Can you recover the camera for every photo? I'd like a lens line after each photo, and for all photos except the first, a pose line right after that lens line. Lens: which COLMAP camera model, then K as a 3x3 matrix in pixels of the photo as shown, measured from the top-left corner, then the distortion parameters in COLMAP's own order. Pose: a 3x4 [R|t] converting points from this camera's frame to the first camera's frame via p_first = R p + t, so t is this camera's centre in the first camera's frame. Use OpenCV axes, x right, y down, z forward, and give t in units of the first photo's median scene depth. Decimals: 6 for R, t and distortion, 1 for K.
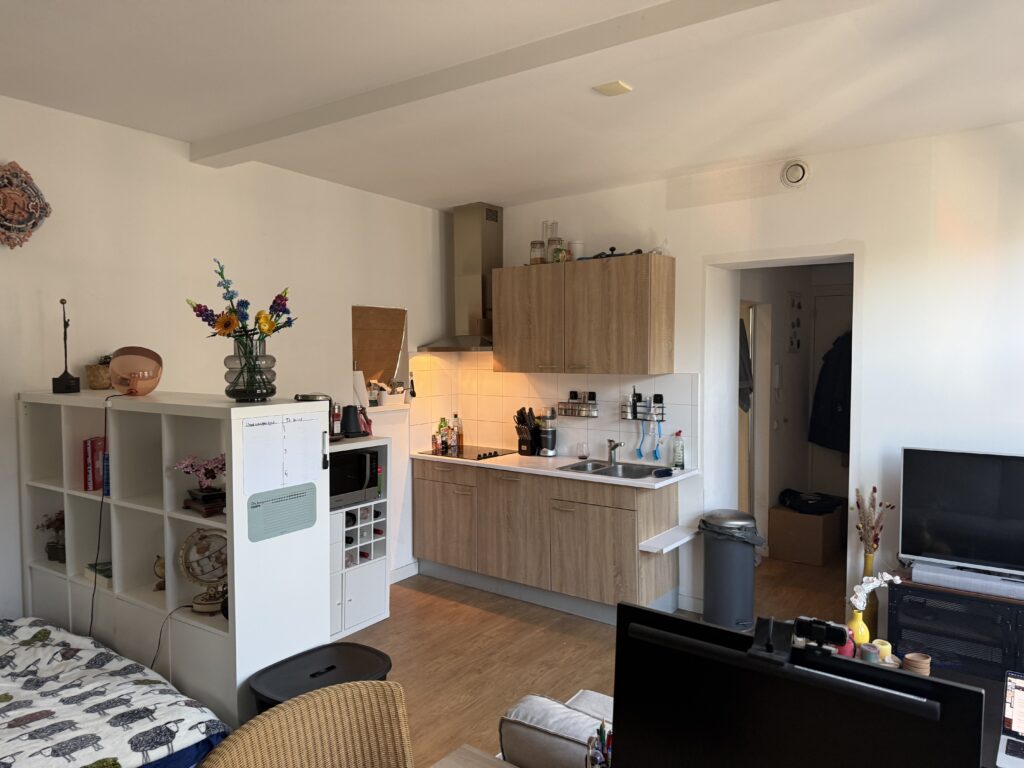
lens RADIAL K [[729.1, 0, 512.0], [0, 729.1, 384.0], [0, 0, 1]] dist [-0.000535, -0.000399]
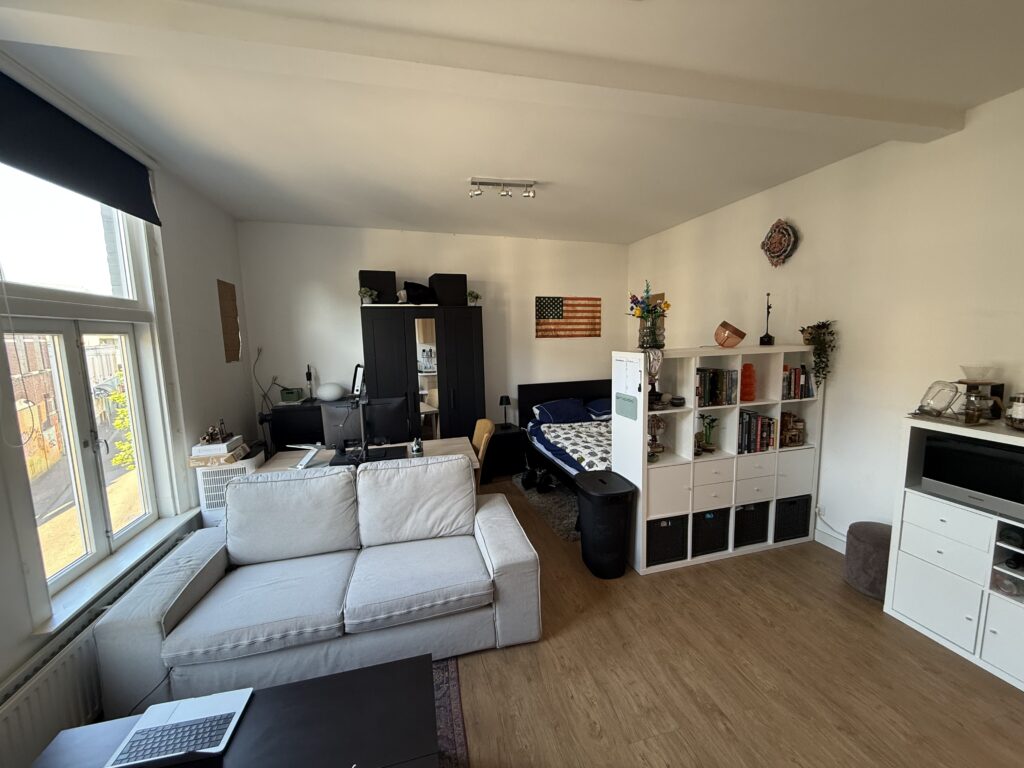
lens RADIAL K [[410.8, 0, 512.0], [0, 410.8, 384.0], [0, 0, 1]] dist [0.002732, 0.000138]
pose [[-0.633101, 0.111809, -0.765952, 0.589846], [-0.017355, 0.987214, 0.158452, -0.045069], [0.773875, 0.113609, -0.623065, 1.173591]]
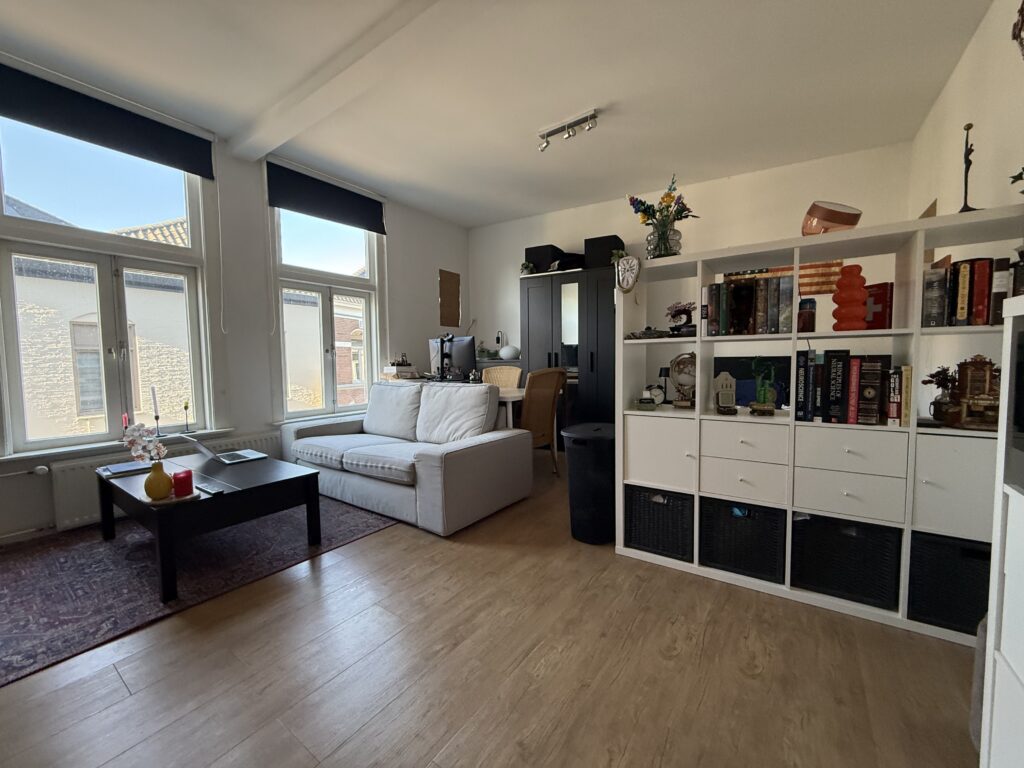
lens RADIAL K [[410.8, 0, 512.0], [0, 410.8, 384.0], [0, 0, 1]] dist [0.002732, 0.000138]
pose [[-0.999768, 0.016389, -0.013957, -0.044996], [0.014635, 0.992952, 0.117613, 0.133081], [0.015786, 0.117382, -0.992961, 1.537399]]
